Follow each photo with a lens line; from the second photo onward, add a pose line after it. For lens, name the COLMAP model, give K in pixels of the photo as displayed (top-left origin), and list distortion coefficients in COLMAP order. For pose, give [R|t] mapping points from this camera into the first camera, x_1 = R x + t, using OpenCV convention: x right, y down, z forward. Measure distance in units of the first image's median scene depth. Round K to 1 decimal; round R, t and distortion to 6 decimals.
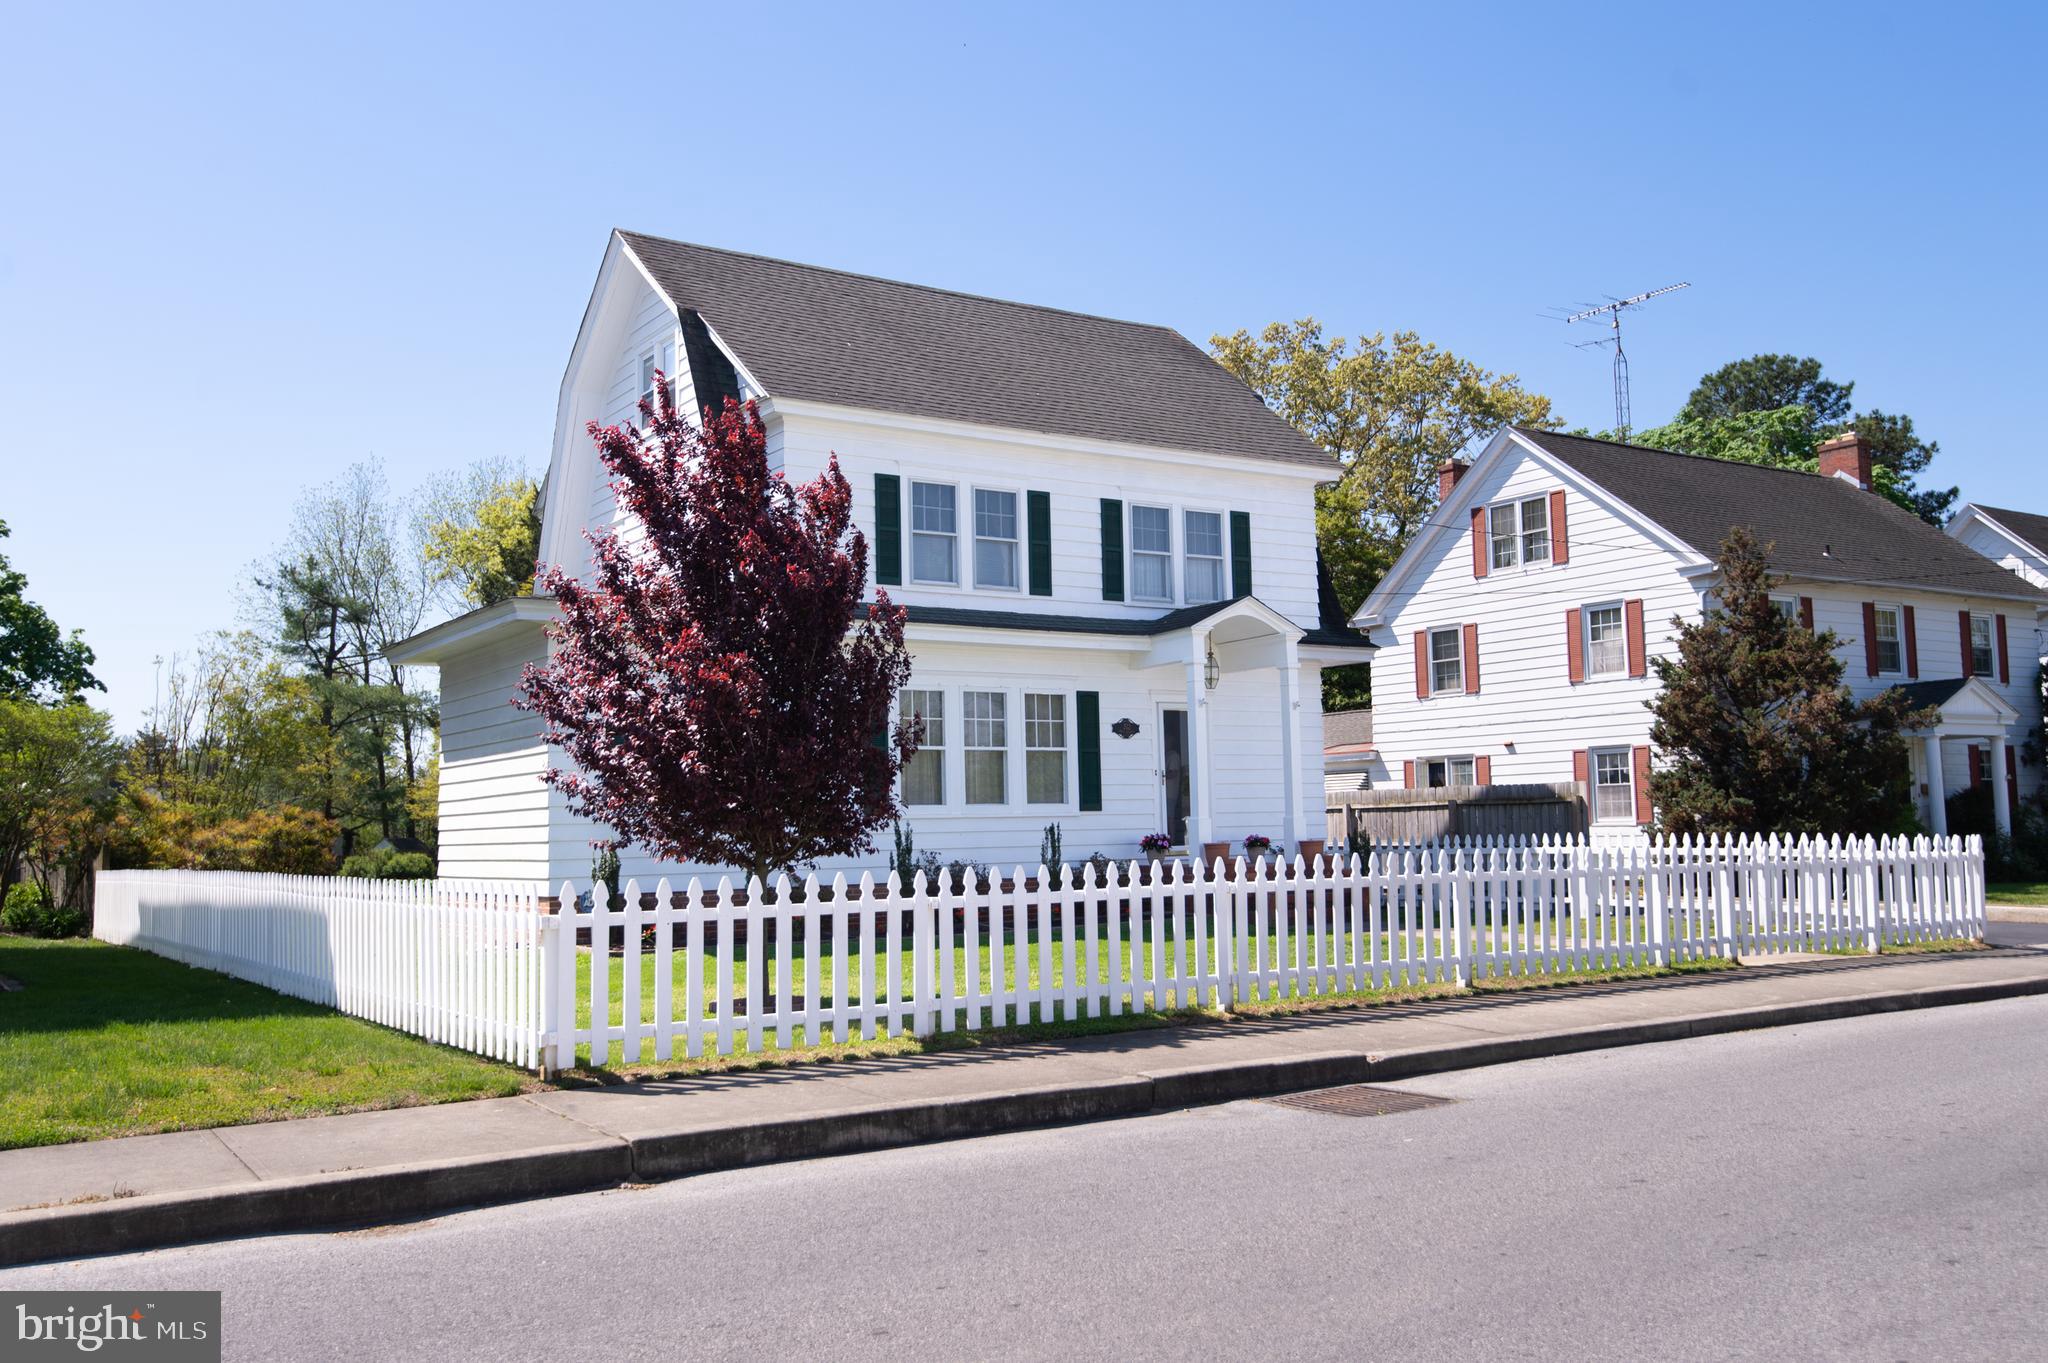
lens RADIAL K [[1760.0, 0, 1024.0], [0, 1760.0, 681.5], [0, 0, 1]] dist [0.086120, -0.003490]
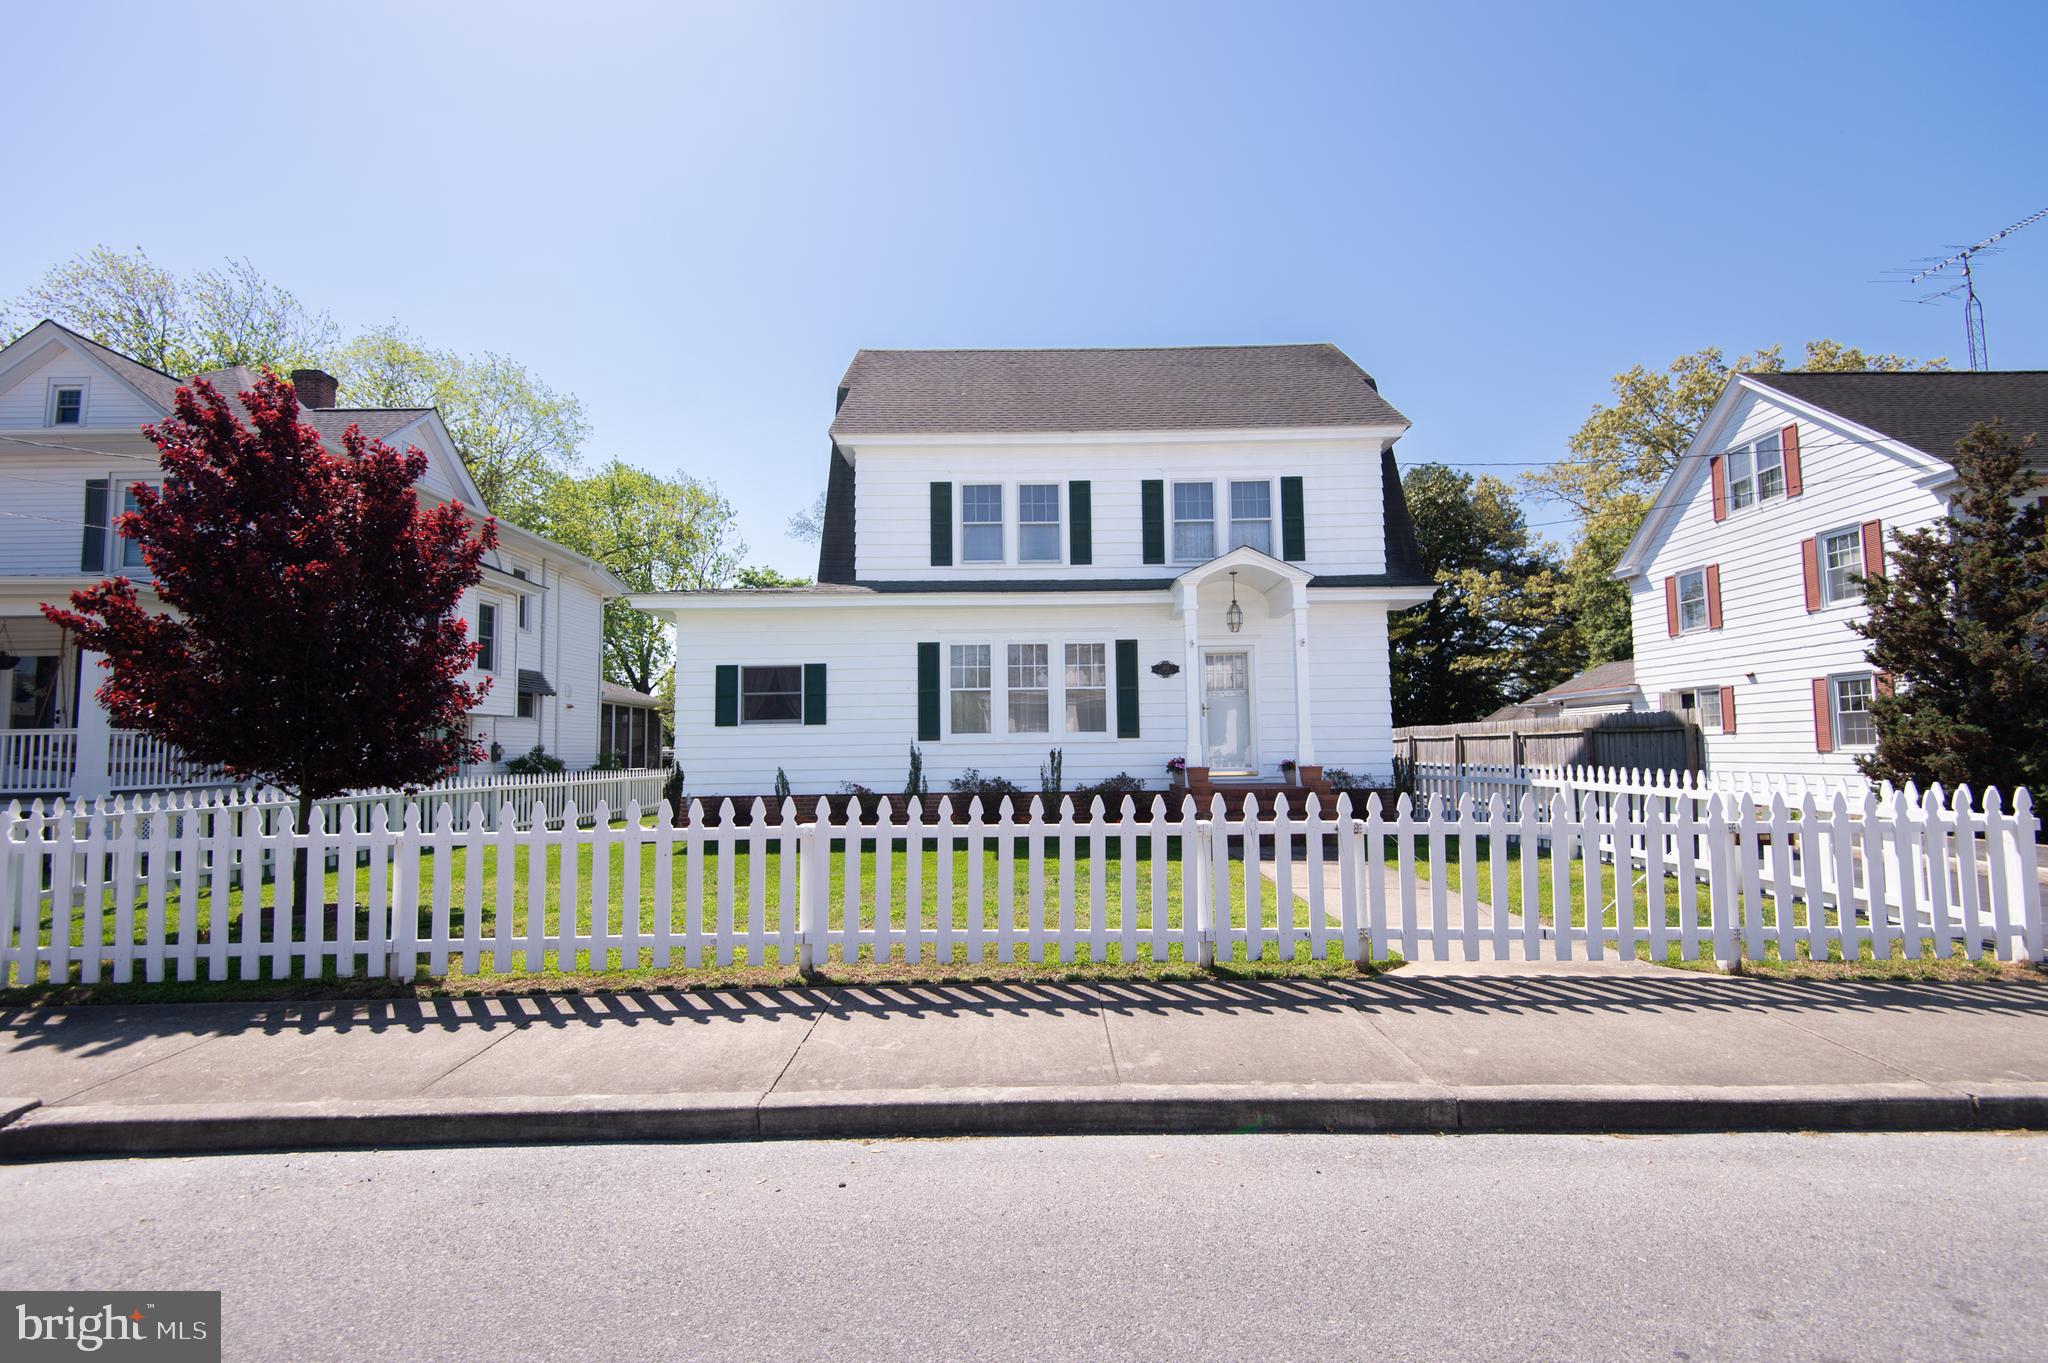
lens RADIAL K [[927.5, 0, 1030.0], [0, 927.5, 674.7], [0, 0, 1]] dist [0.048508, -0.023262]
pose [[0.832393, -0.031615, -0.553284, 0.261751], [0.039240, 0.999228, 0.001939, 0.020137], [0.552795, -0.023325, 0.832991, 0.334304]]
